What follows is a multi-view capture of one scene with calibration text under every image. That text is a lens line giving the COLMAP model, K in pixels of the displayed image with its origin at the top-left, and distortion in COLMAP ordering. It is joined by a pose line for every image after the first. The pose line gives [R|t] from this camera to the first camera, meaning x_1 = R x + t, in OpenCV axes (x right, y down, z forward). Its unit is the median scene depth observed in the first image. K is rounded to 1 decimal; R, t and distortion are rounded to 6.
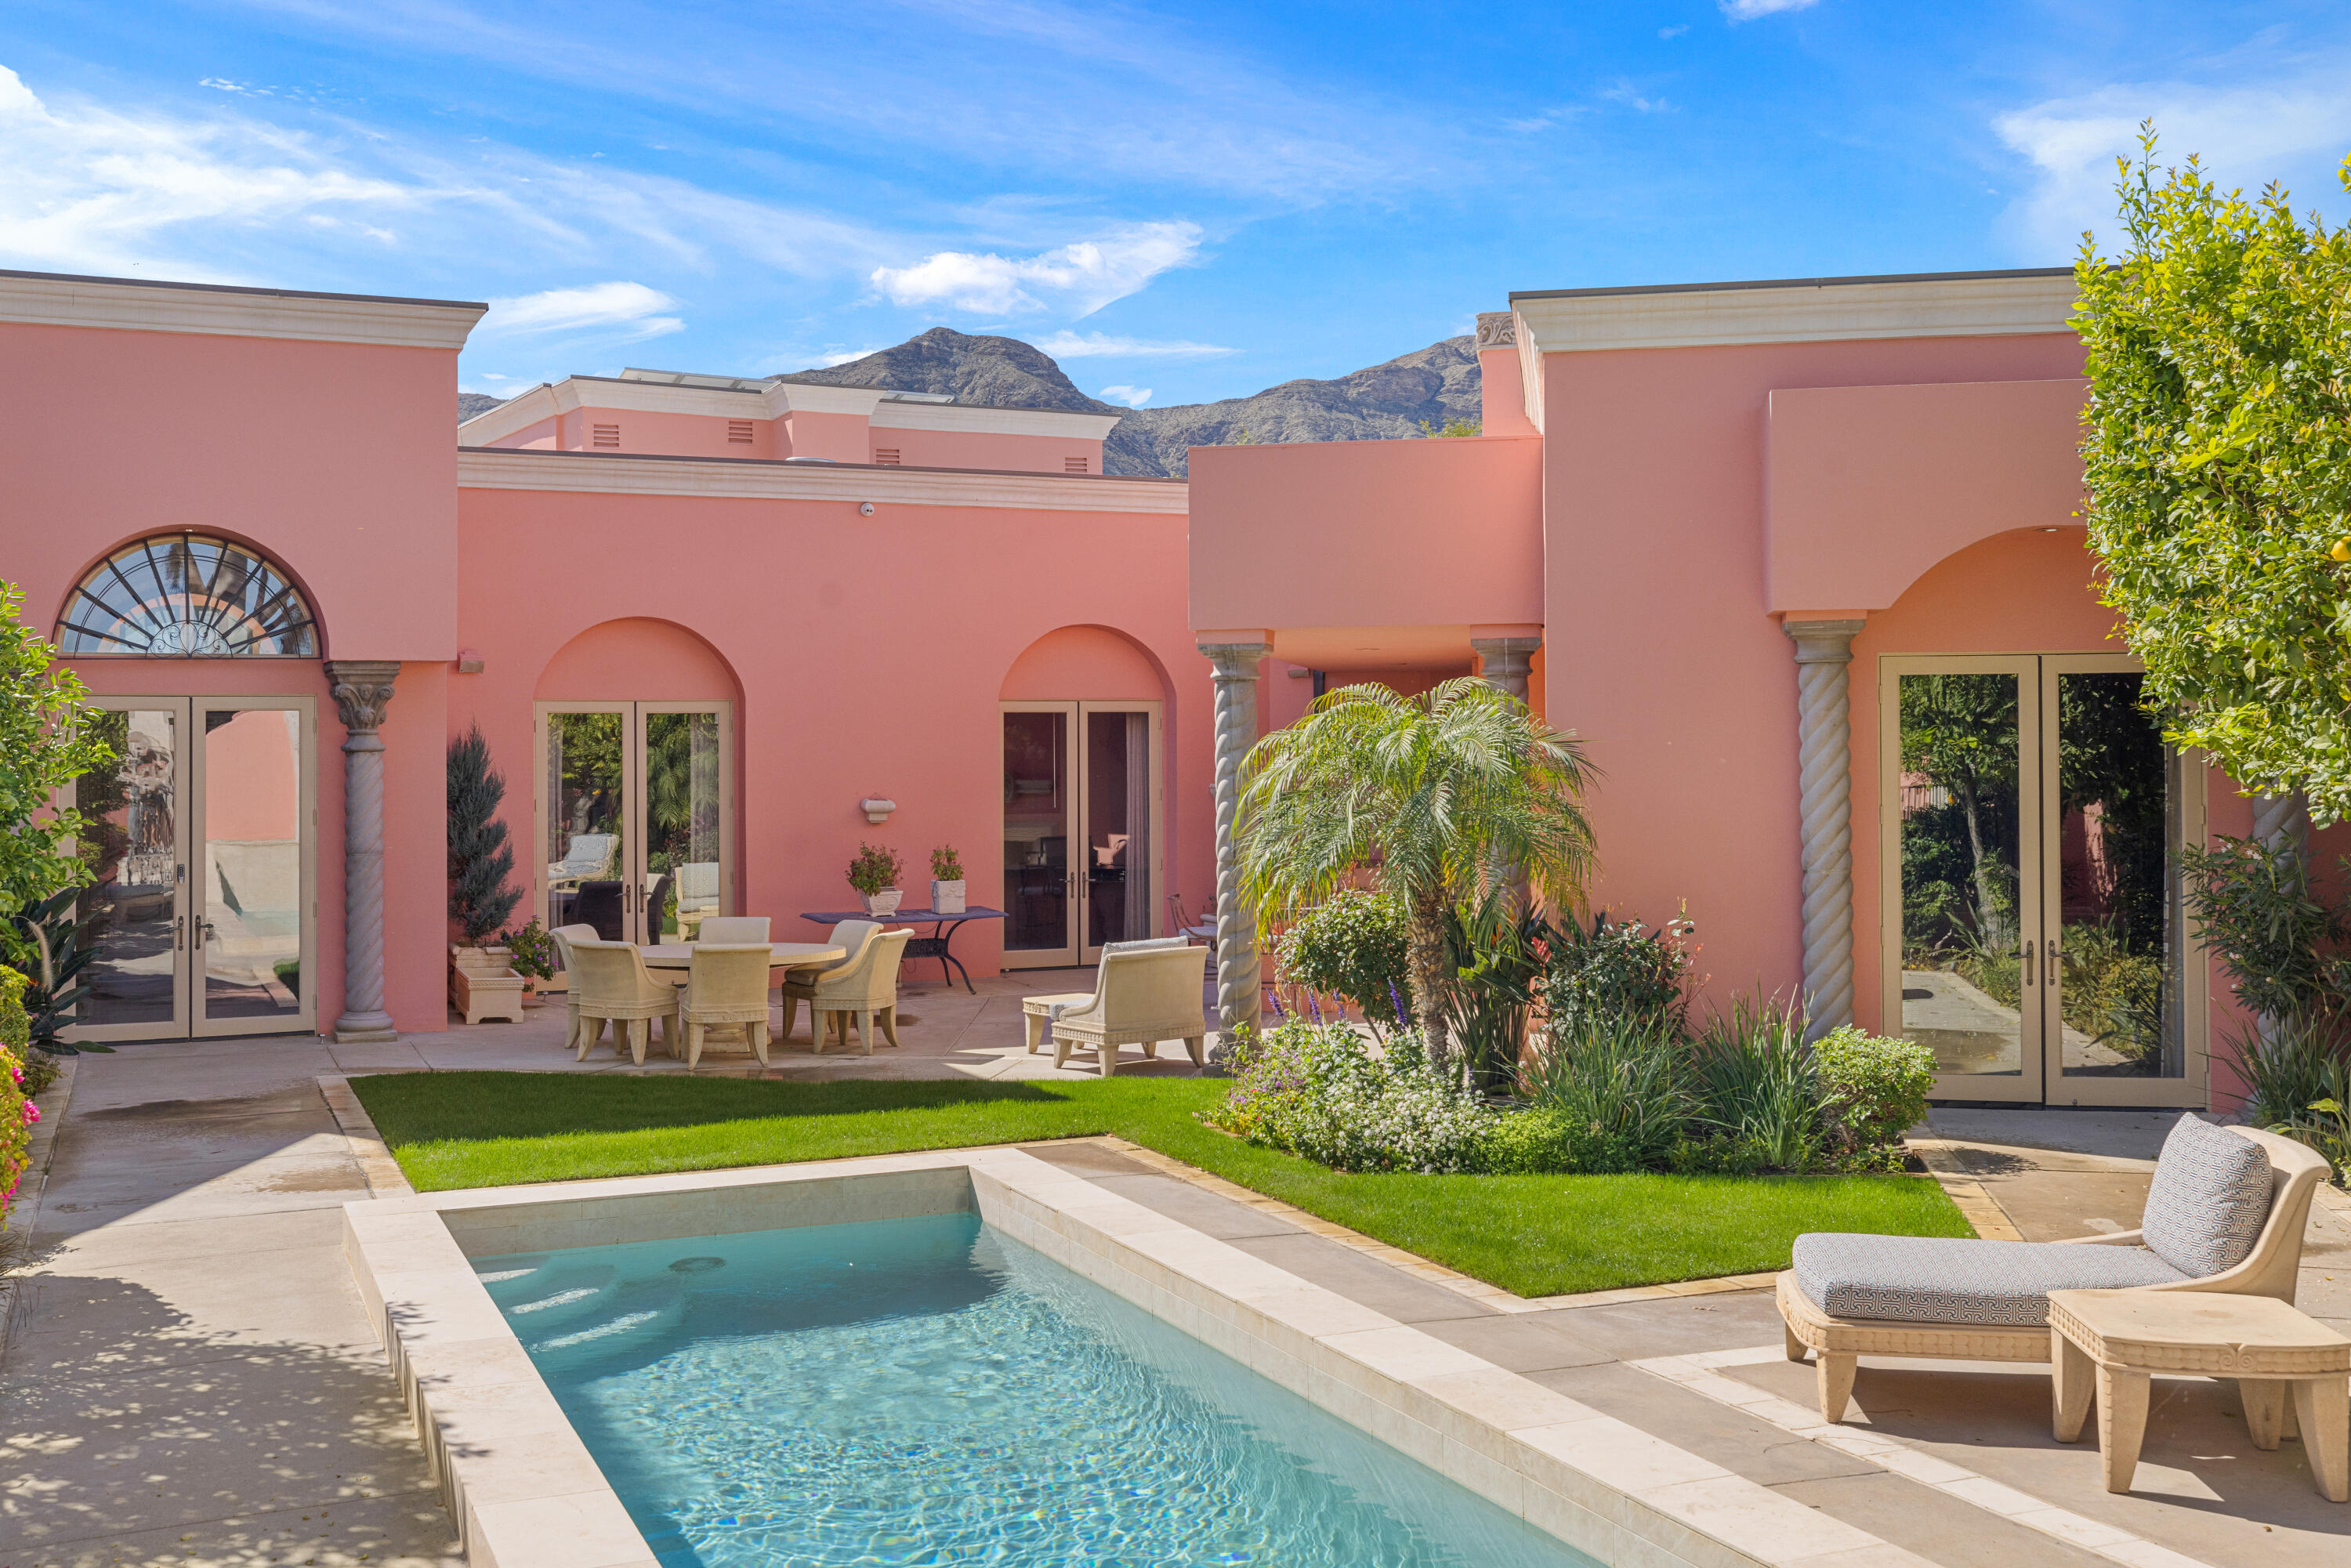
lens RADIAL K [[2359.5, 0, 1175.5], [0, 2359.5, 784.0], [0, 0, 1]] dist [-0.013476, -0.007955]
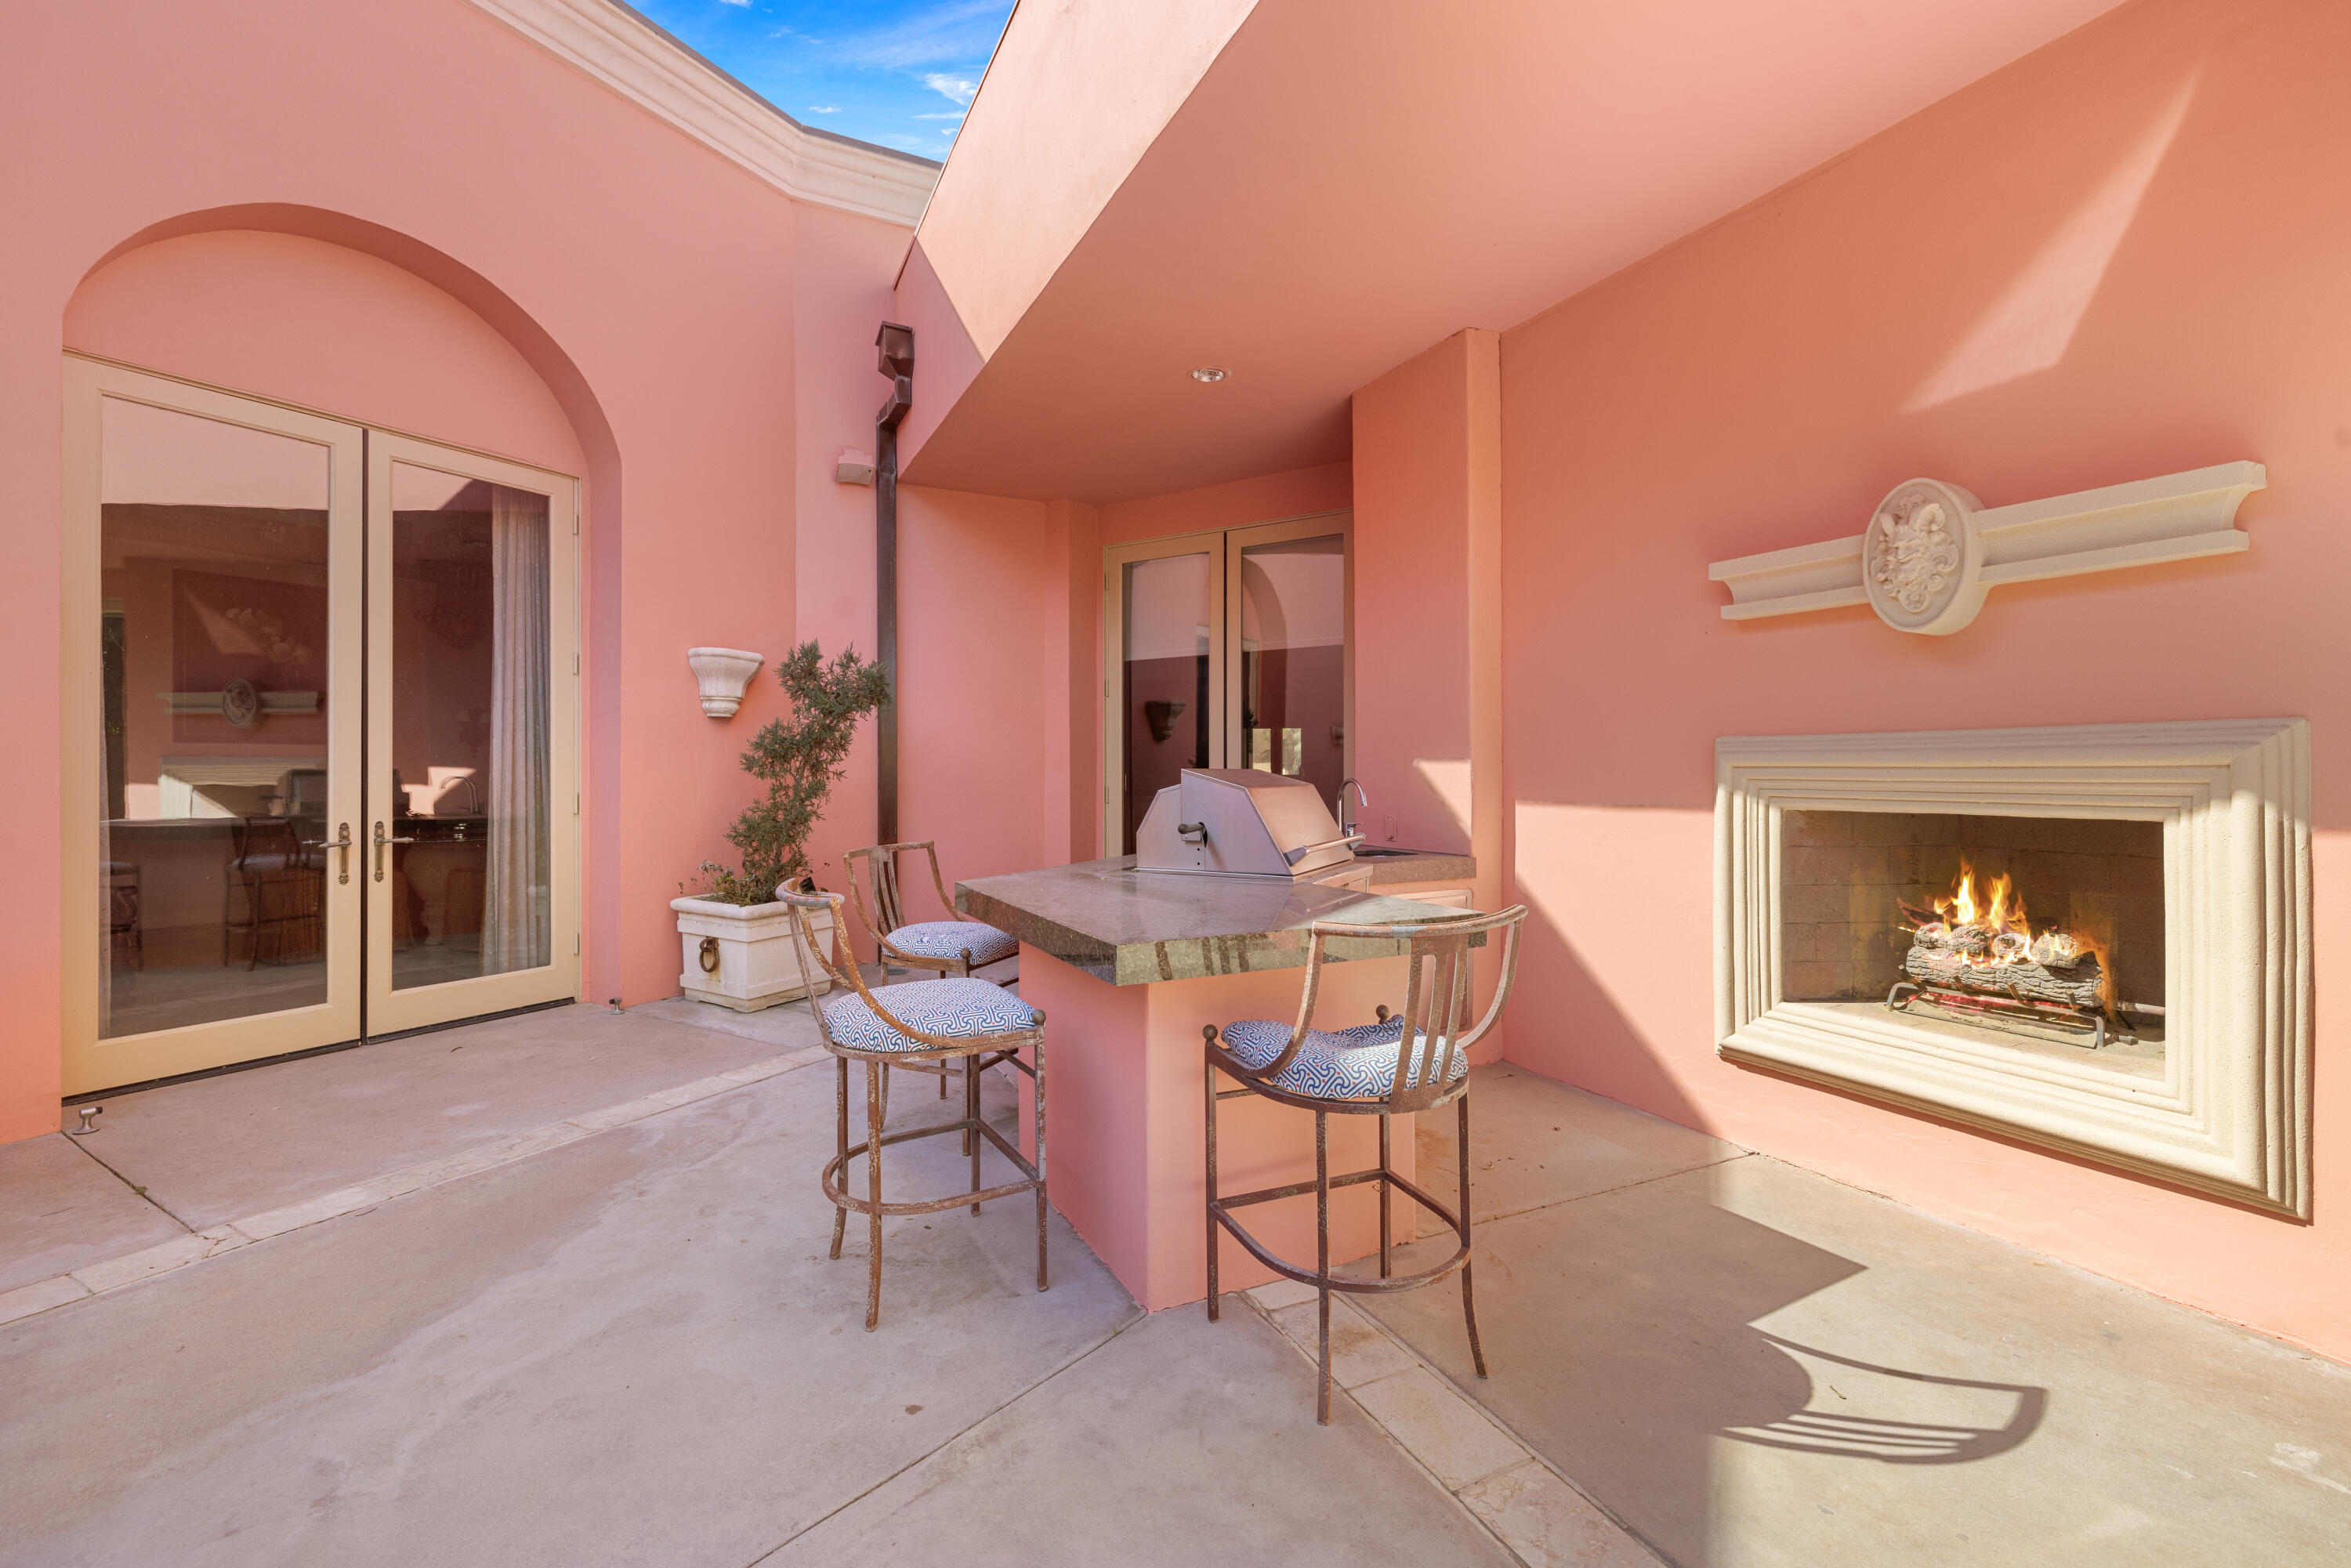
lens RADIAL K [[1012.7, 0, 1163.7], [0, 1012.7, 776.1], [0, 0, 1]] dist [0.000098, -0.000231]
pose [[0.806590, 0.004503, 0.591094, -0.055263], [0.007082, 0.999826, -0.017280, 0.055614], [-0.591068, 0.018124, 0.806418, 1.300444]]
